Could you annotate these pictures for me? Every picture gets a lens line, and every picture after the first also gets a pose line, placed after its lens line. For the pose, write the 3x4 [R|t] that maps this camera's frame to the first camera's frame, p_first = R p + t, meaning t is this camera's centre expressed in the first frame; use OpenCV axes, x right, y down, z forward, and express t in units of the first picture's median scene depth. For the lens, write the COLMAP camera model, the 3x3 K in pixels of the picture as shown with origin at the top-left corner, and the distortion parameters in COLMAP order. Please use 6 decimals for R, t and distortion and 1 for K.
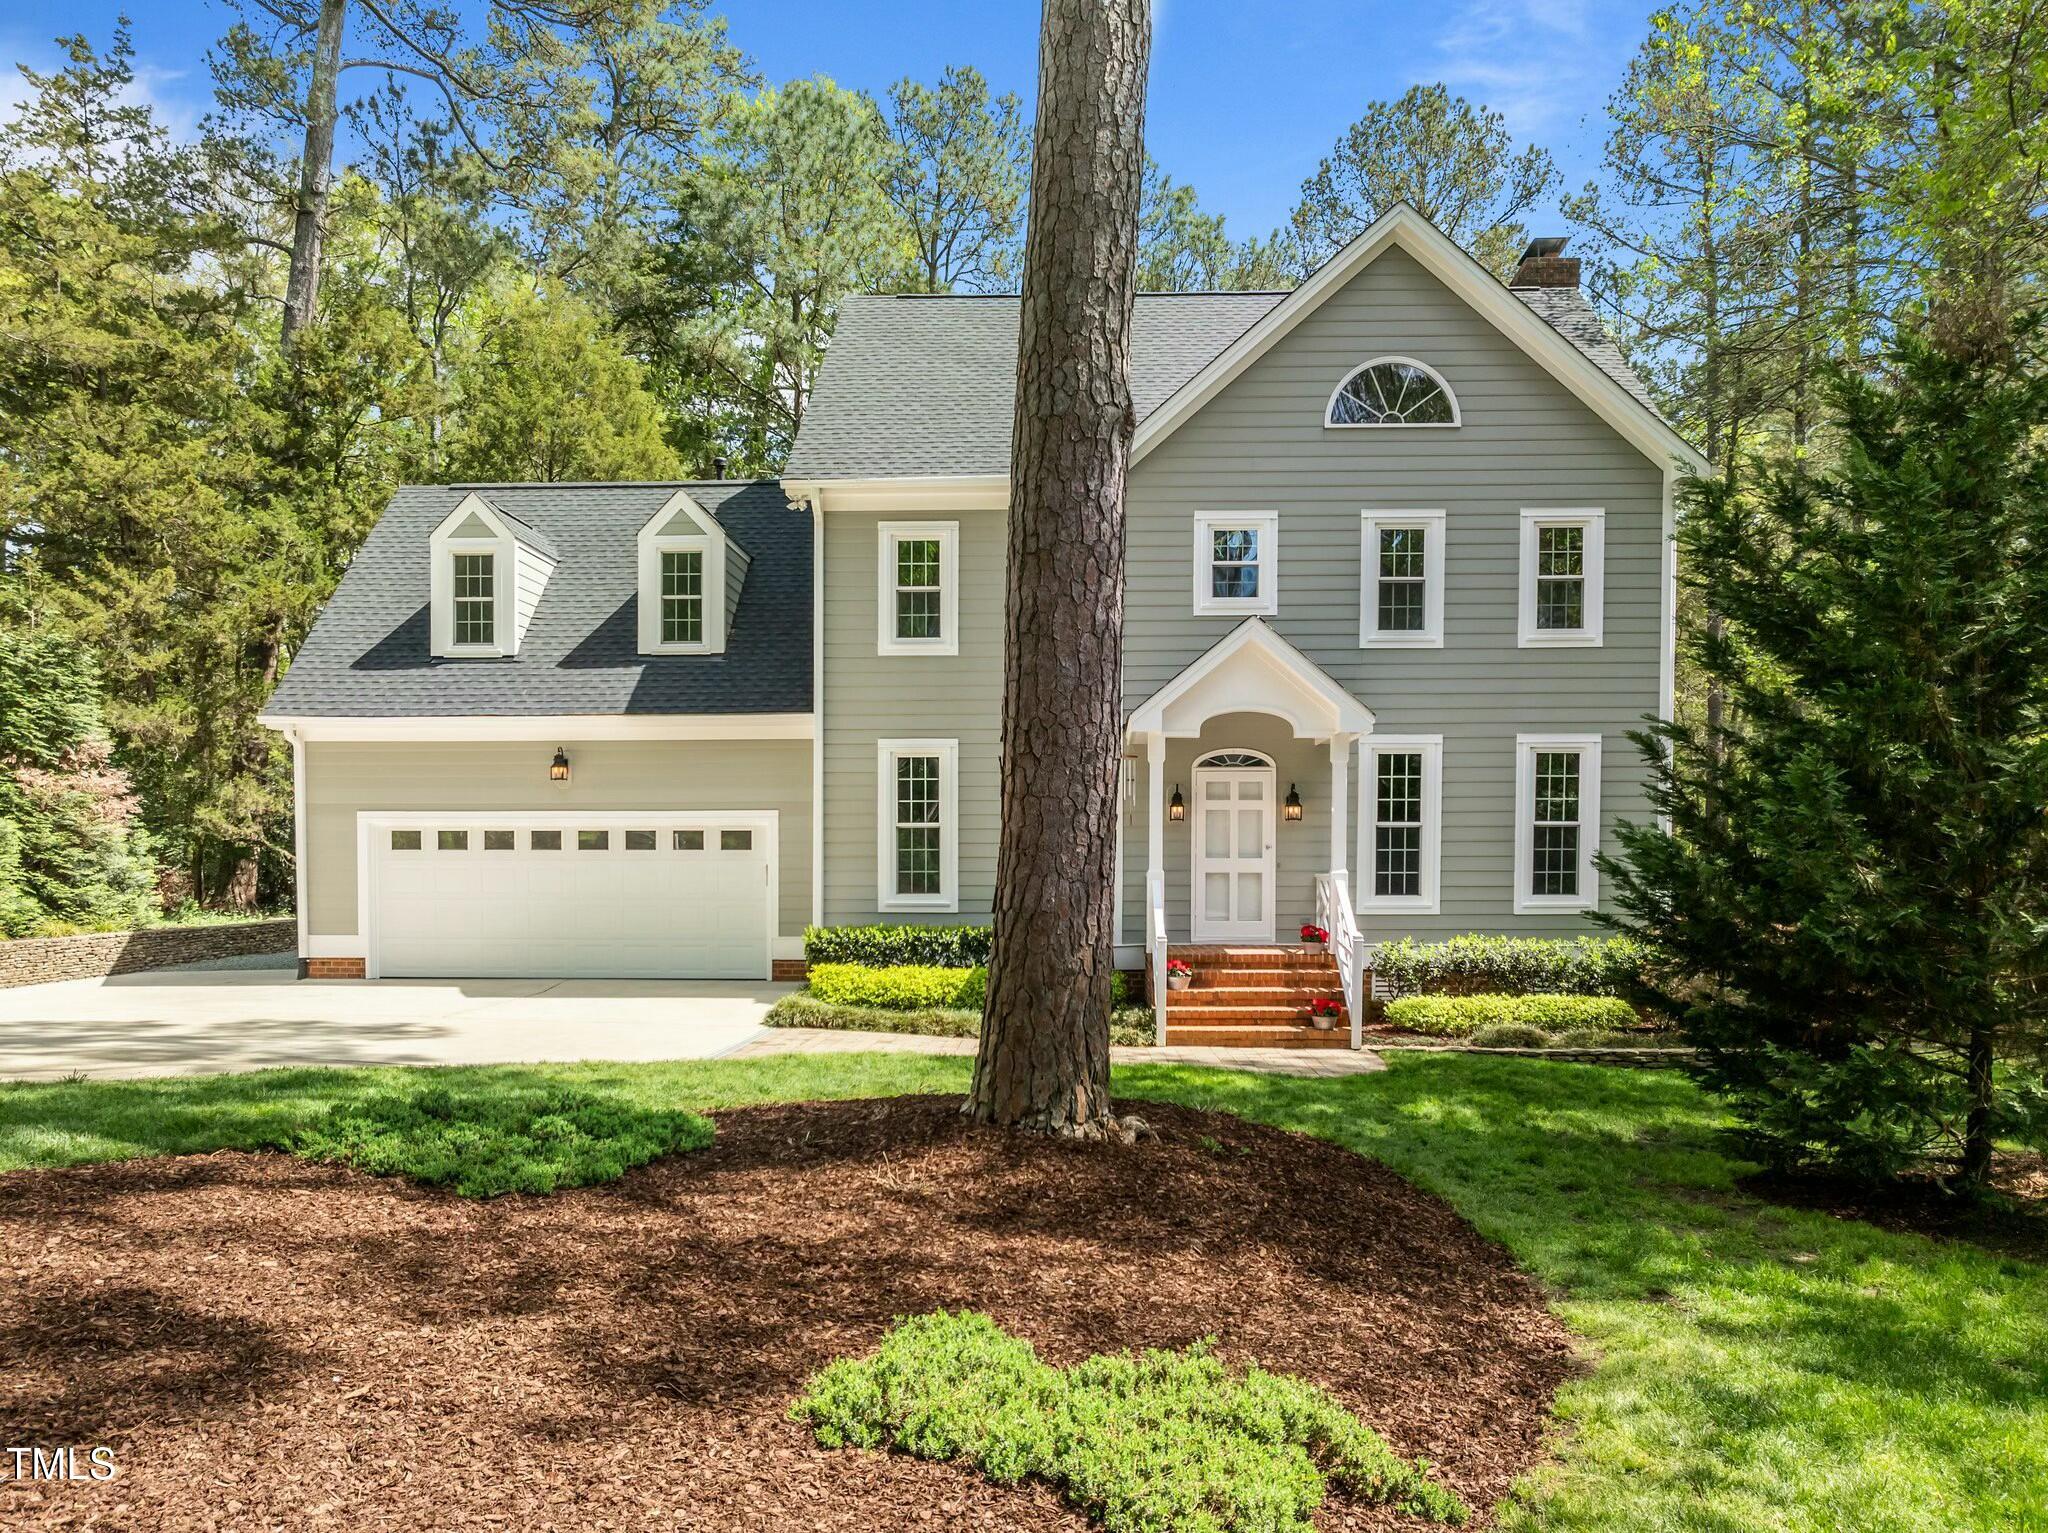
lens RADIAL K [[1491.3, 0, 1026.3], [0, 1491.3, 874.3], [0, 0, 1]] dist [-0.002203, -0.052473]
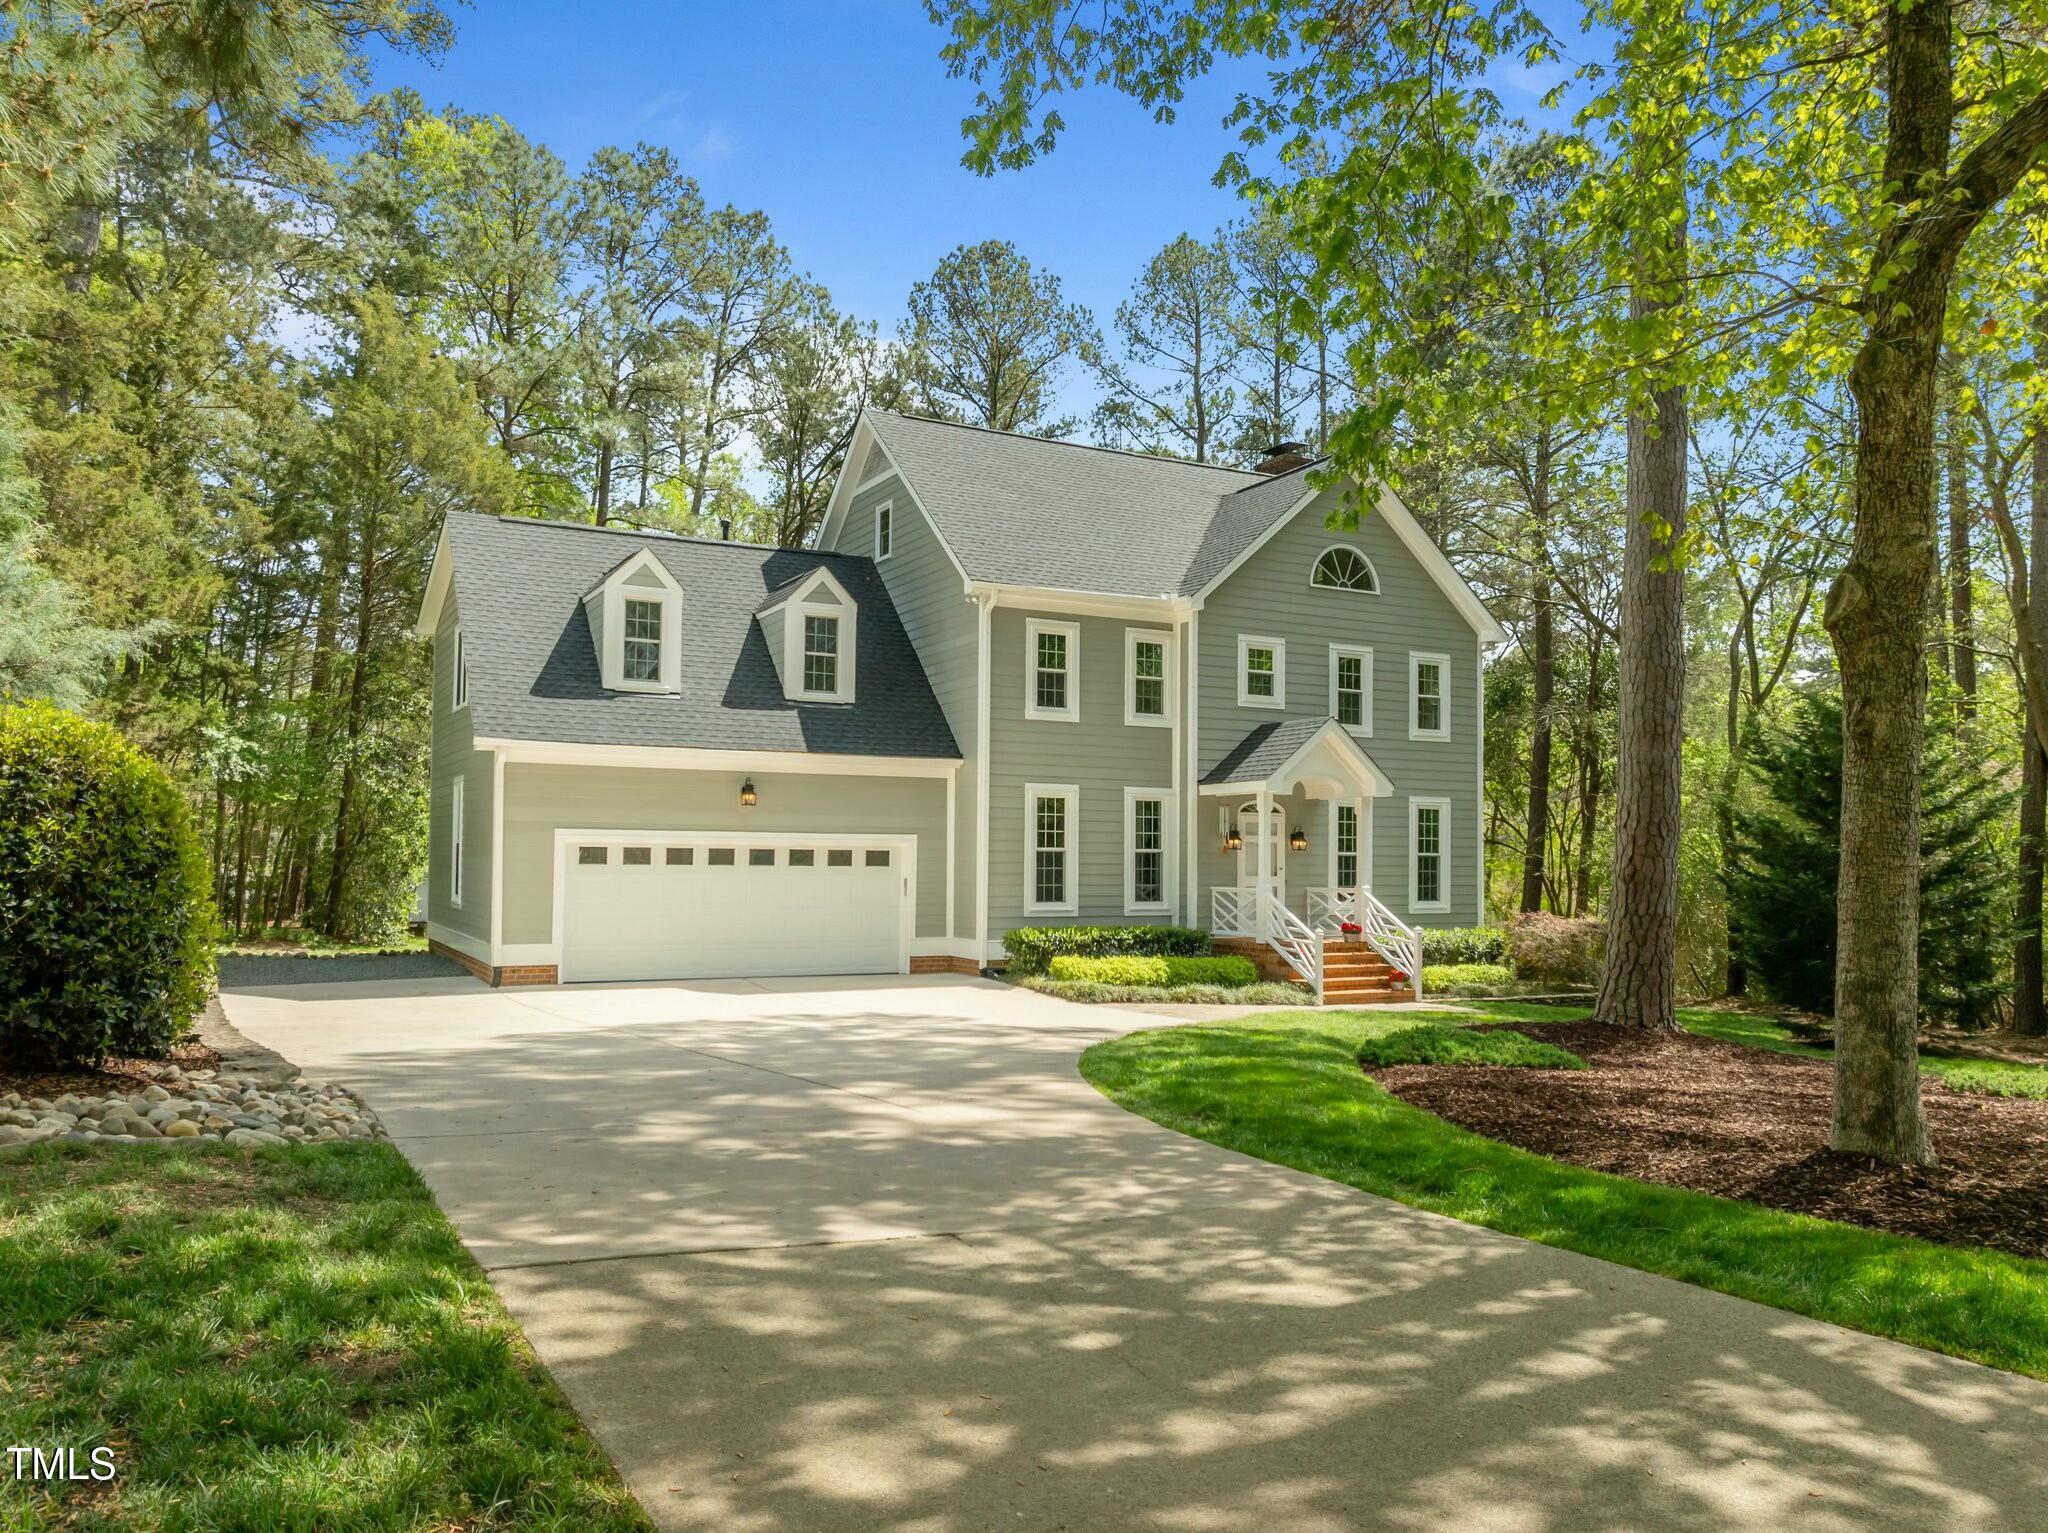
lens RADIAL K [[1440.3, 0, 1033.7], [0, 1440.3, 778.2], [0, 0, 1]] dist [0.025217, -0.003377]
pose [[0.865100, 0.037668, 0.500183, -0.721358], [-0.004317, 0.997699, -0.067668, -0.009821], [-0.501581, 0.056381, 0.863272, -0.087520]]
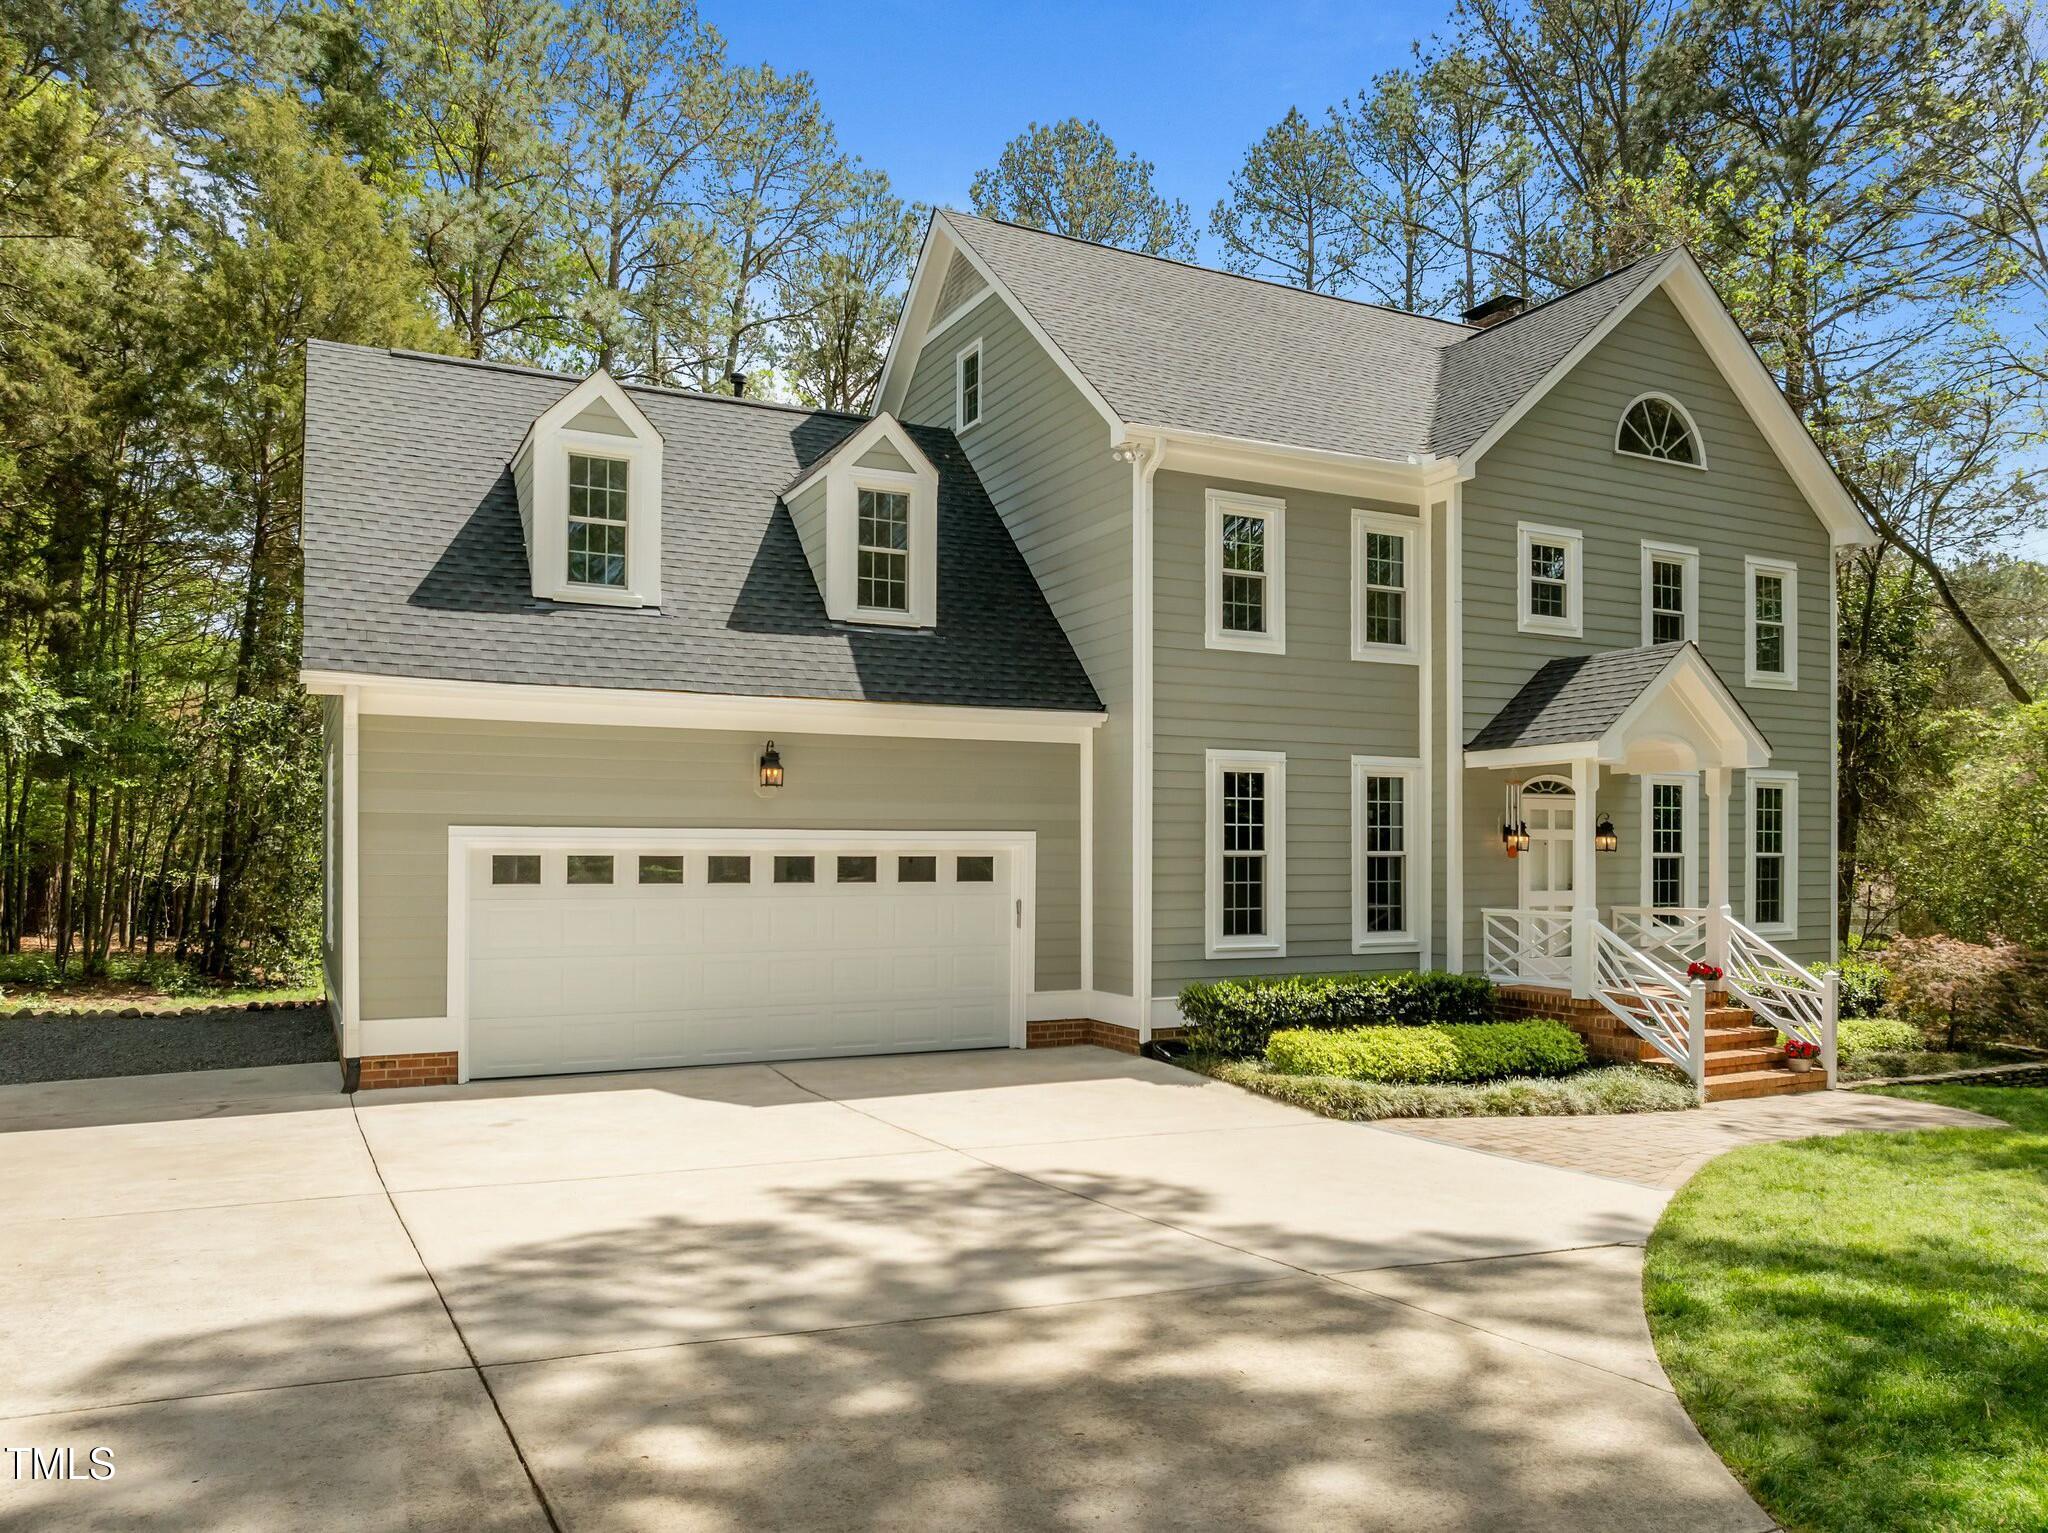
lens RADIAL K [[1447.9, 0, 1064.9], [0, 1447.9, 816.5], [0, 0, 1]] dist [-0.012736, -0.003738]
pose [[0.870267, 0.015495, 0.492336, -0.562109], [0.002144, 0.999377, -0.035242, -0.025222], [-0.492575, 0.031726, 0.869691, 0.342496]]
